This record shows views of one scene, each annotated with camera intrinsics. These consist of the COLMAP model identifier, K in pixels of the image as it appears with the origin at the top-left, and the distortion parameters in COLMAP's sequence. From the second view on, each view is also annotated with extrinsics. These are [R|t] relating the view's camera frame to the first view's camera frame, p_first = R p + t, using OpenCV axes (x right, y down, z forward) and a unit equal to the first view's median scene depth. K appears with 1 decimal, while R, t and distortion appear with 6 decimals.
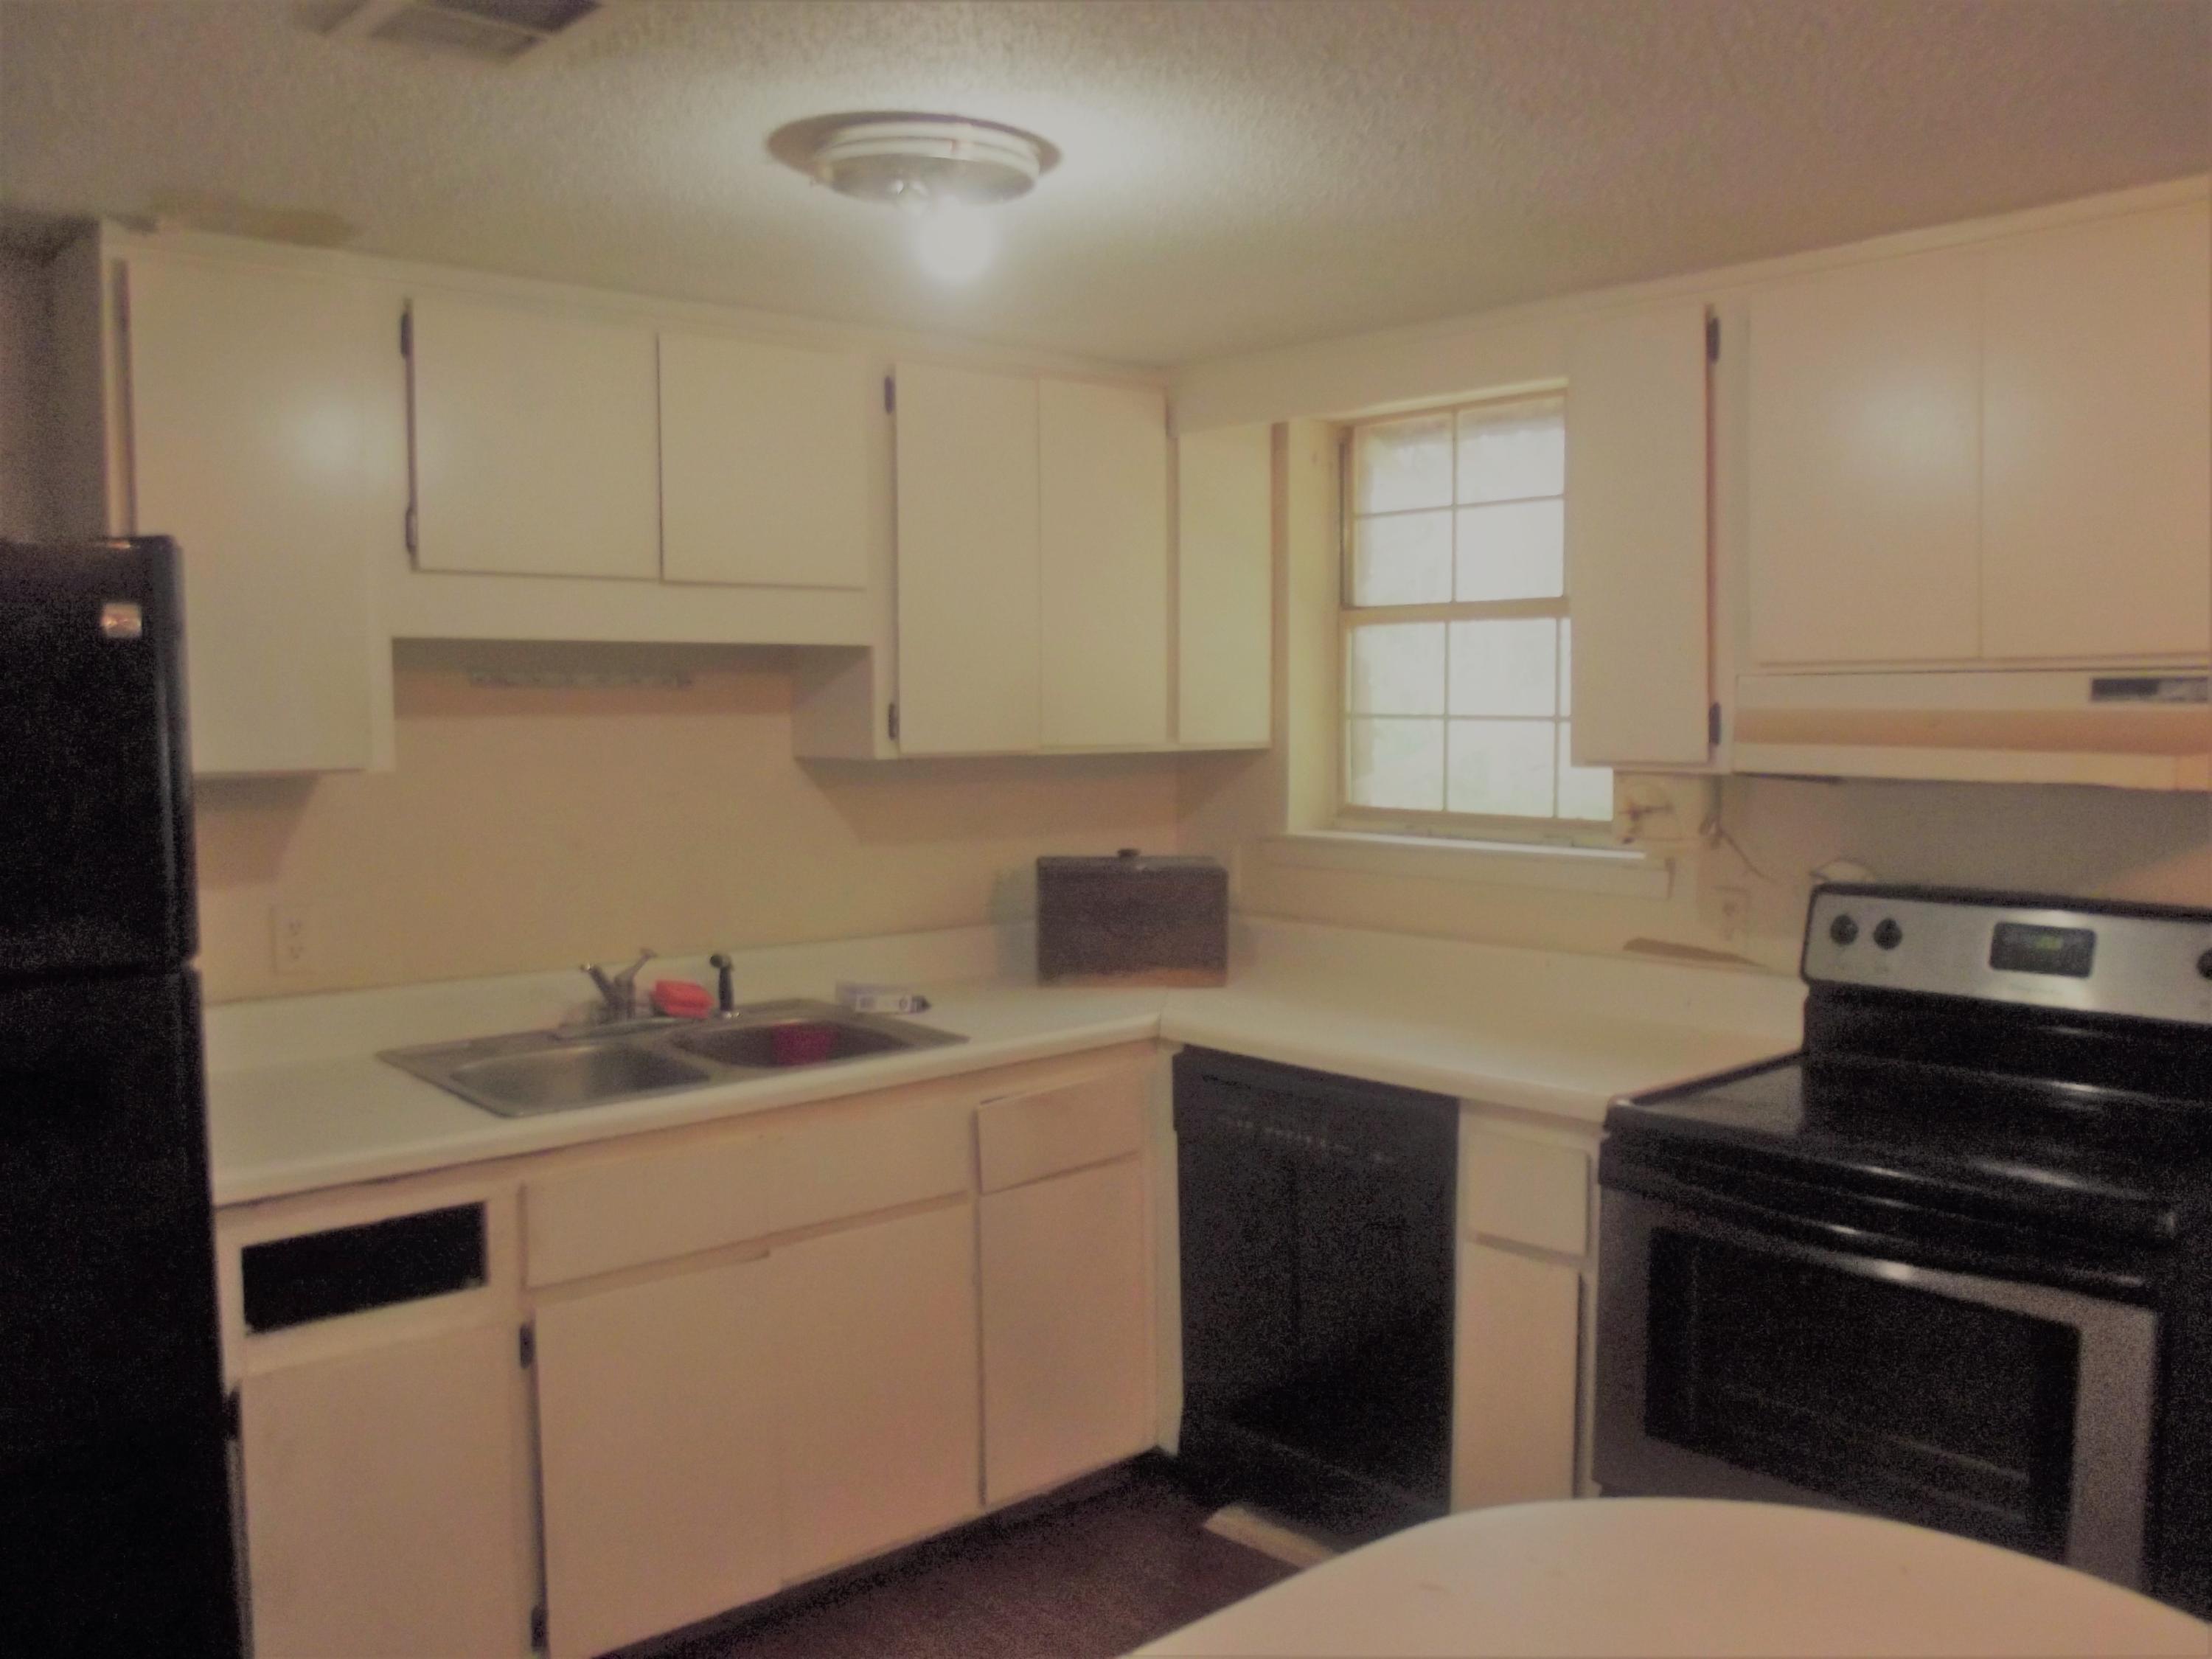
lens RADIAL K [[1868.1, 0, 1125.7], [0, 1868.1, 839.0], [0, 0, 1]] dist [-0.098437, 0.130998]
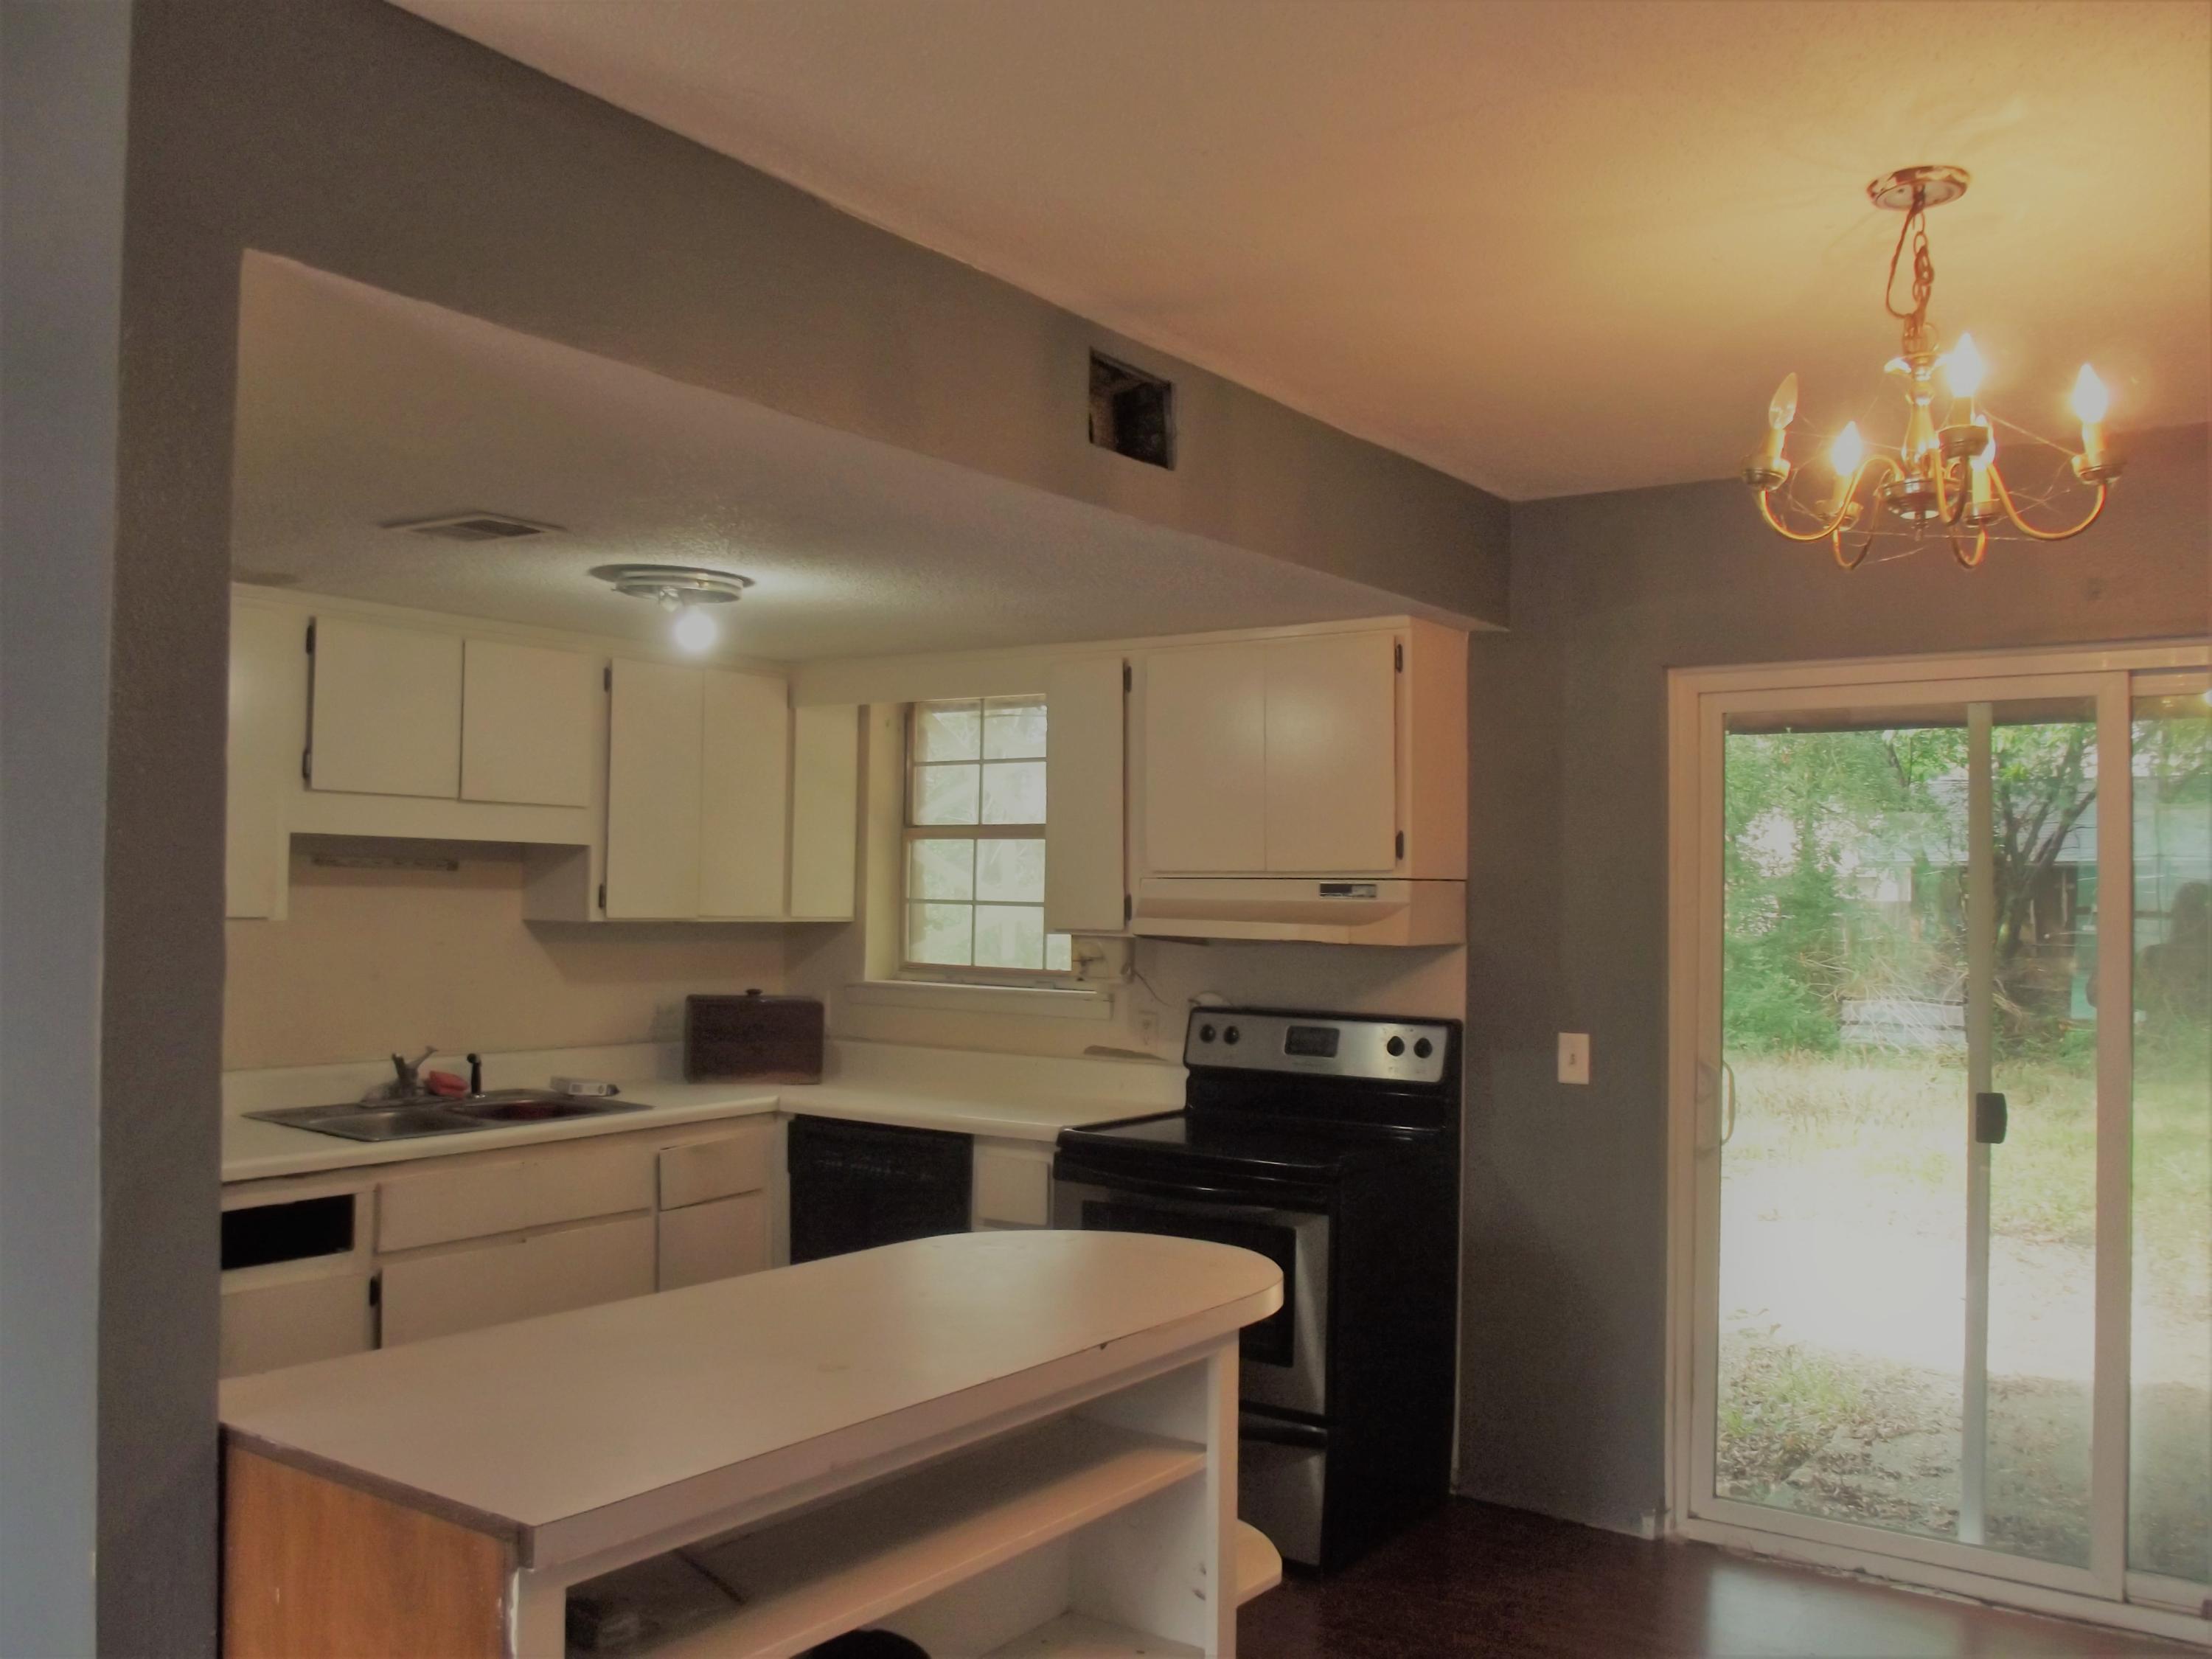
lens RADIAL K [[1868.1, 0, 1125.7], [0, 1868.1, 839.0], [0, 0, 1]] dist [-0.098437, 0.130998]
pose [[0.972724, 0.027262, 0.230358, -0.061868], [-0.003247, 0.994572, -0.103997, 0.044451], [-0.231943, 0.100412, 0.967533, -0.541684]]
